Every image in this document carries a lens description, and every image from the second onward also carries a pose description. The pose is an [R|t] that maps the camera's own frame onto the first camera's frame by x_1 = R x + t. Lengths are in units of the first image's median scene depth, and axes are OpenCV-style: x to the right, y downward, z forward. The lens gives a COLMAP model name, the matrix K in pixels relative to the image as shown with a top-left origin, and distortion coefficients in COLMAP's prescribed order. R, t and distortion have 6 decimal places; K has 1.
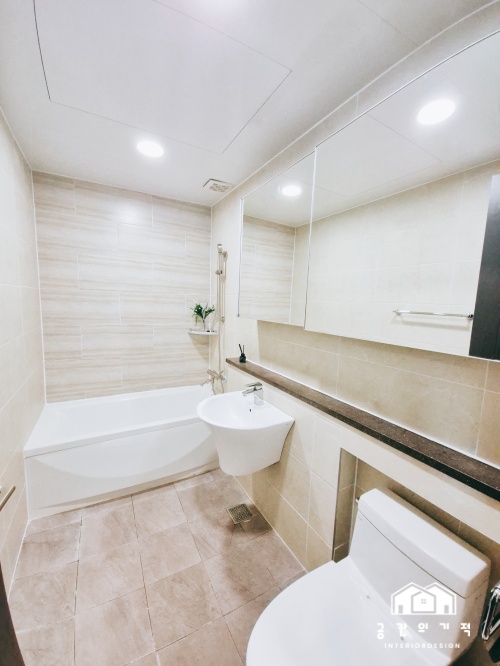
lens RADIAL K [[271.5, 0, 249.8], [0, 271.5, 334.5], [0, 0, 1]] dist [0.005463, -0.001046]
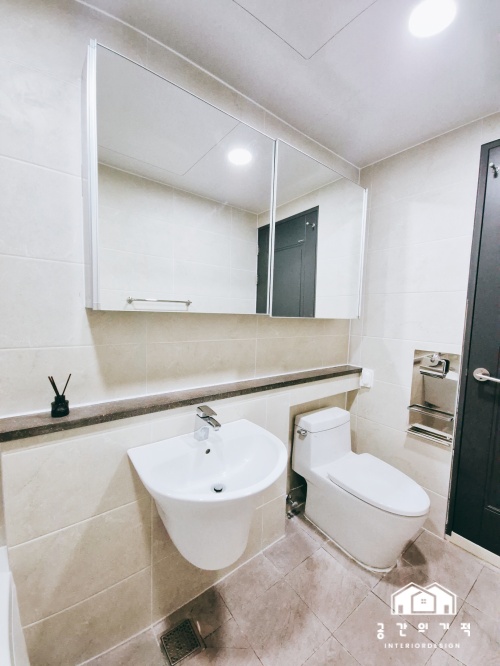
lens RADIAL K [[271.5, 0, 263.2], [0, 271.5, 331.8], [0, 0, 1]] dist [0.005463, -0.001046]
pose [[-0.153699, -0.117041, 0.981162, -0.646377], [0.079587, 0.988268, 0.130355, -0.080779], [-0.984907, 0.098123, -0.142580, 0.968483]]
